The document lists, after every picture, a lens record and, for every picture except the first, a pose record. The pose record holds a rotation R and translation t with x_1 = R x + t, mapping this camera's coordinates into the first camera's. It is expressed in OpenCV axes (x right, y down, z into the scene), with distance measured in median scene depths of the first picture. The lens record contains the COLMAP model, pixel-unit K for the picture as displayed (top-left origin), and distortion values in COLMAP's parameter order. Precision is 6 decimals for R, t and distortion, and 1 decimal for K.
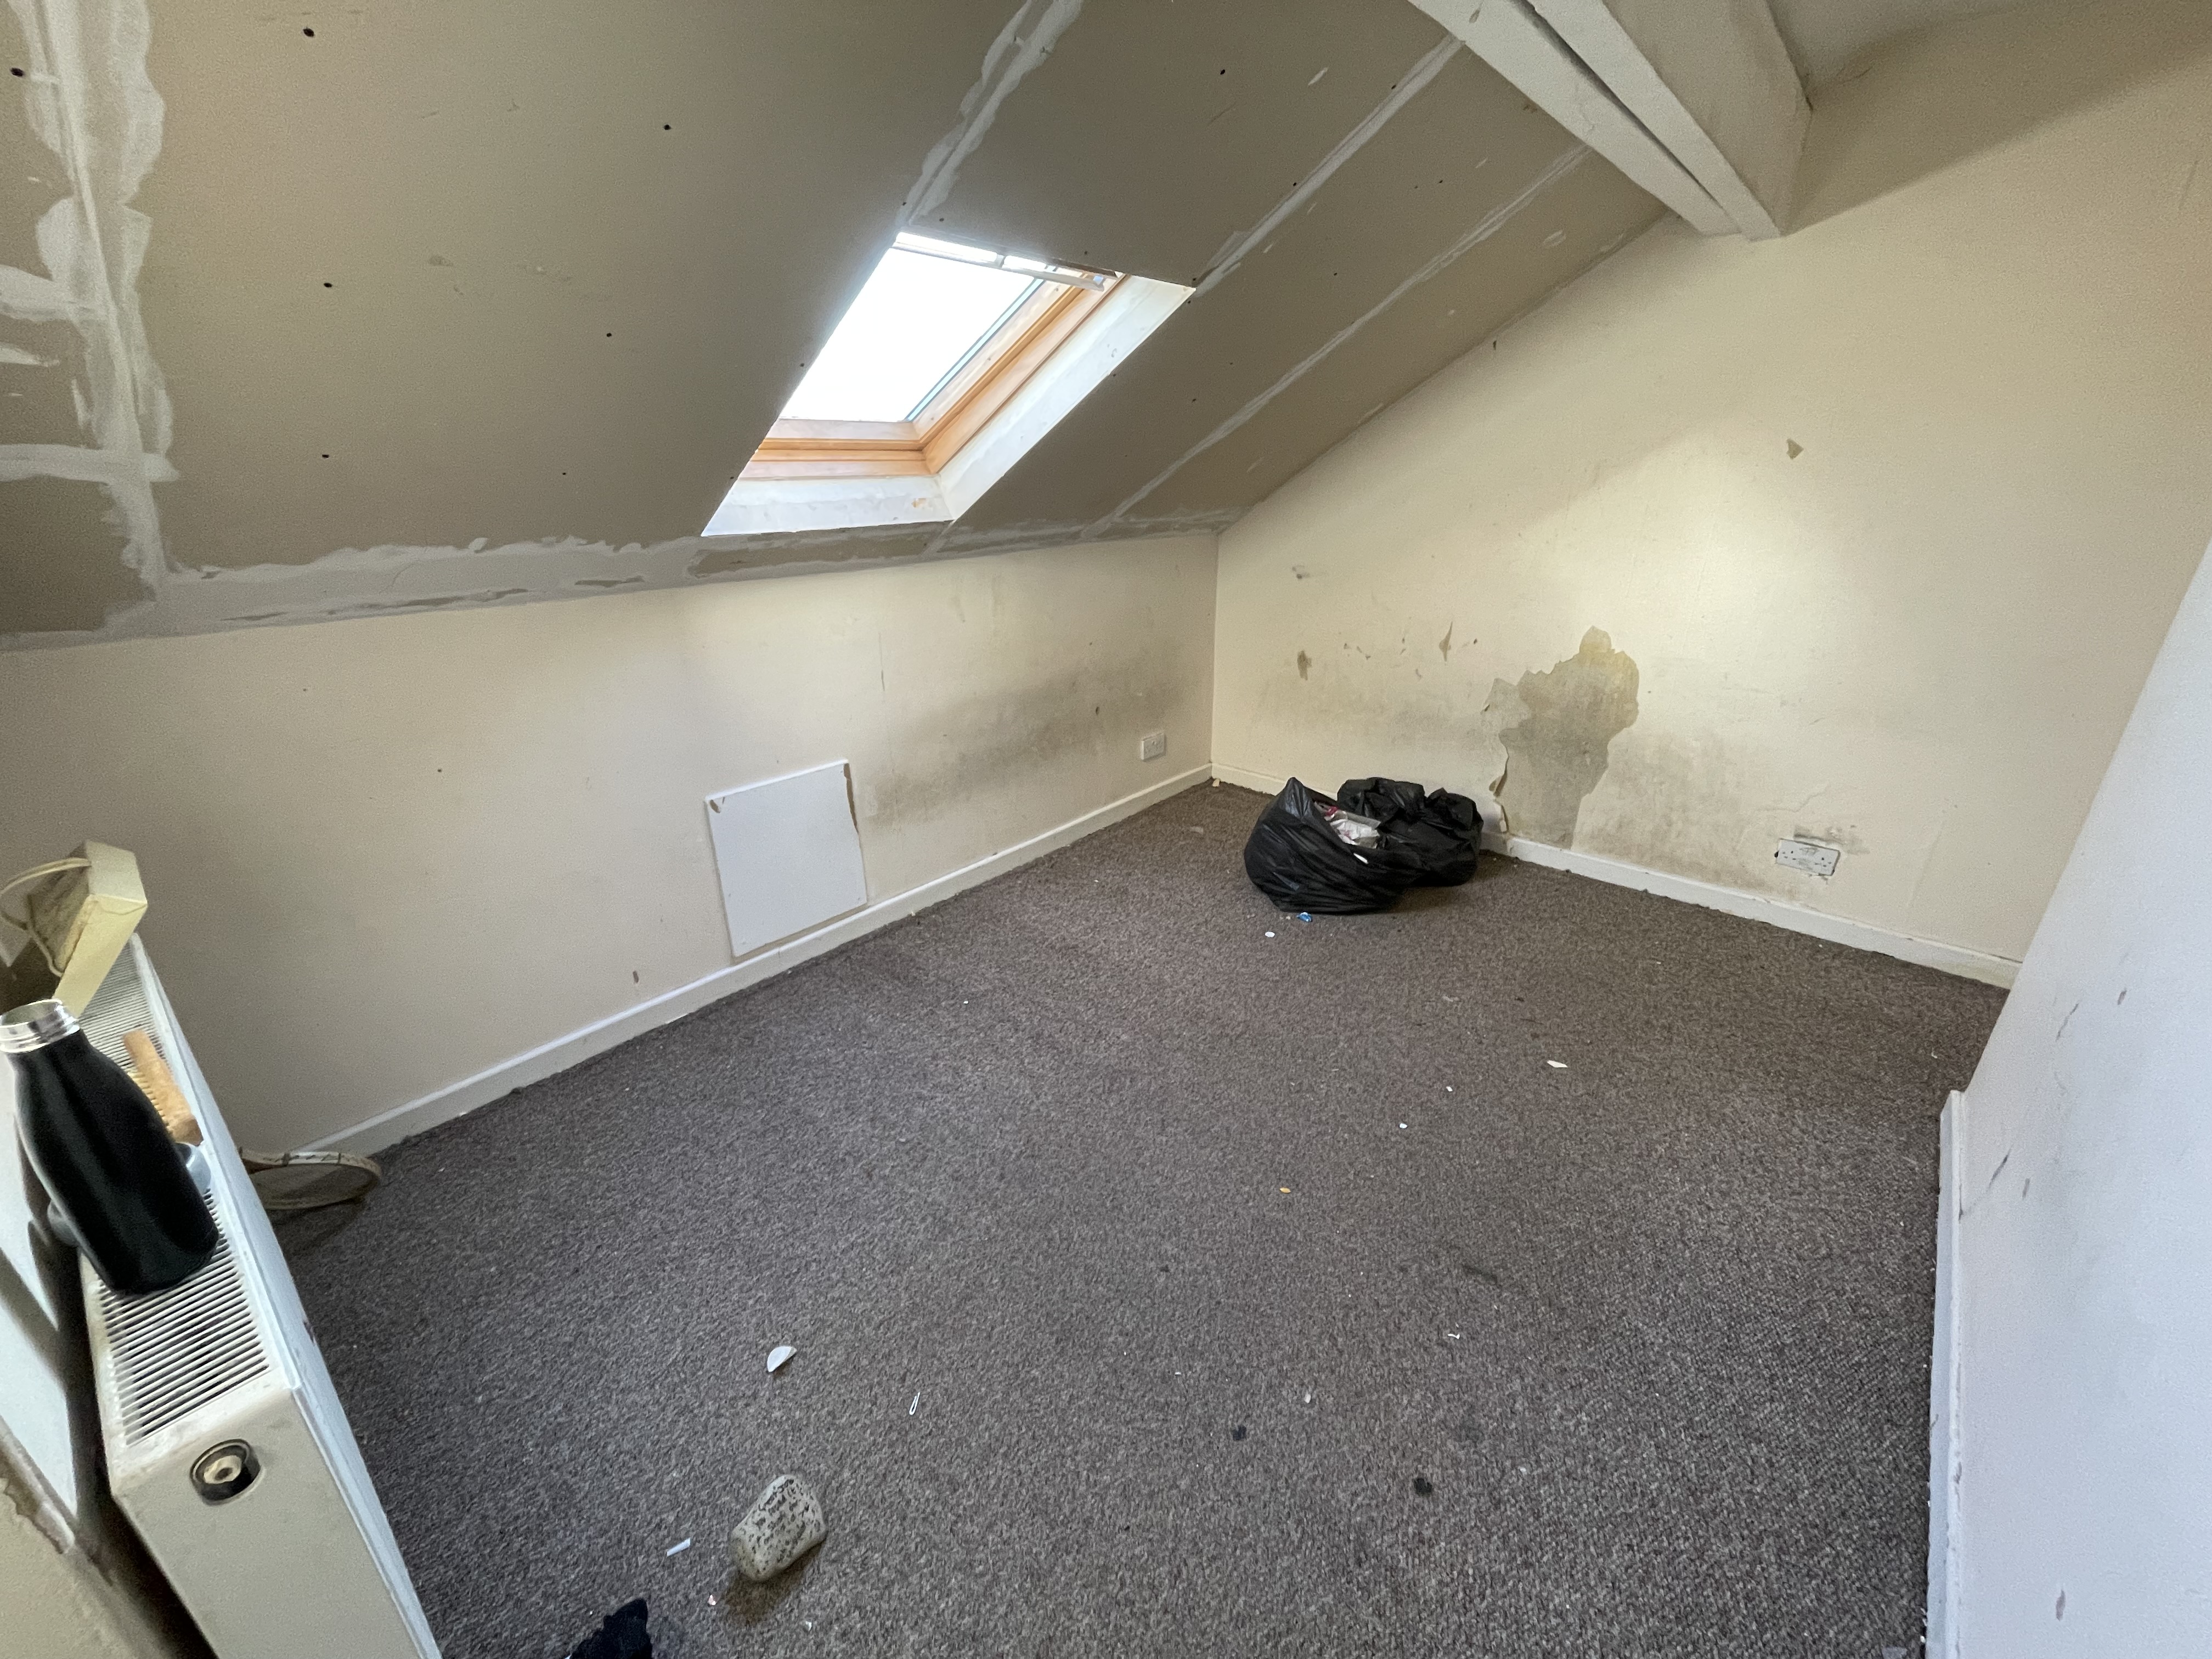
lens RADIAL K [[904.7, 0, 1103.2], [0, 904.7, 825.1], [0, 0, 1]] dist [-0.000370, -0.000059]
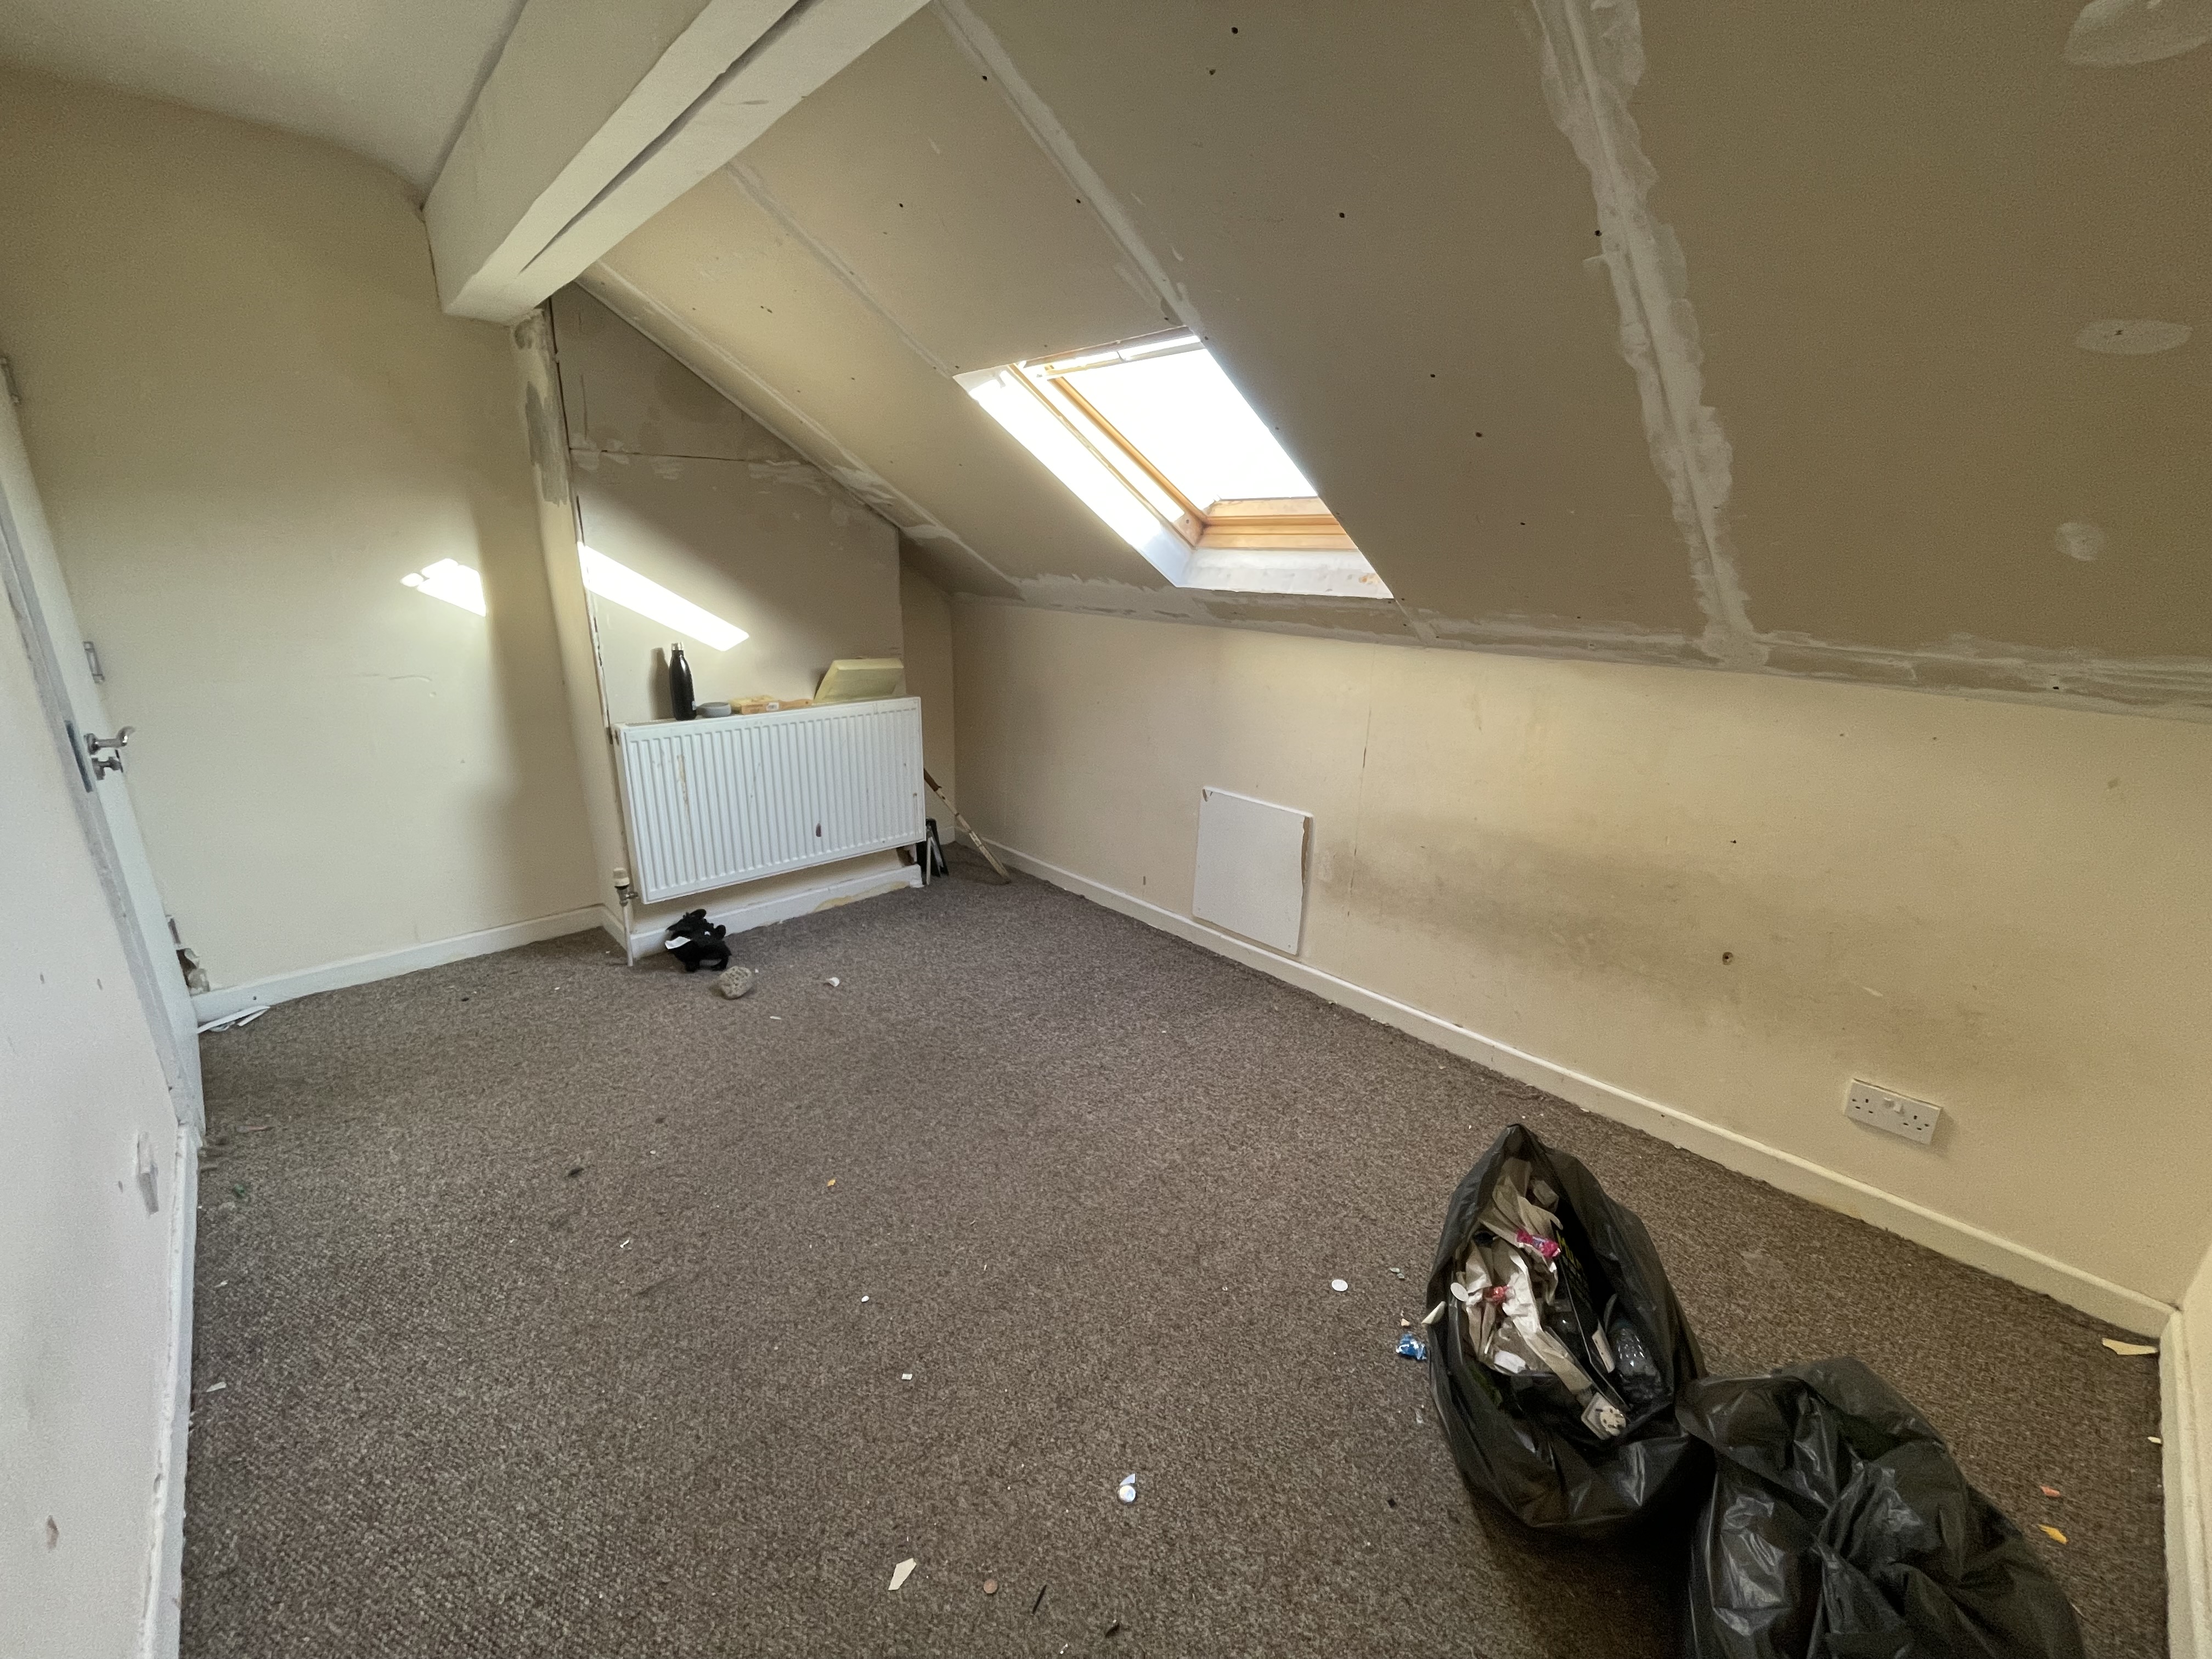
lens RADIAL K [[904.7, 0, 1104.3], [0, 904.7, 822.7], [0, 0, 1]] dist [-0.000370, -0.000059]
pose [[-0.112321, 0.283875, -0.952260, 0.782275], [-0.393185, 0.867413, 0.304958, -0.305613], [0.912573, 0.408667, 0.014186, 0.817098]]
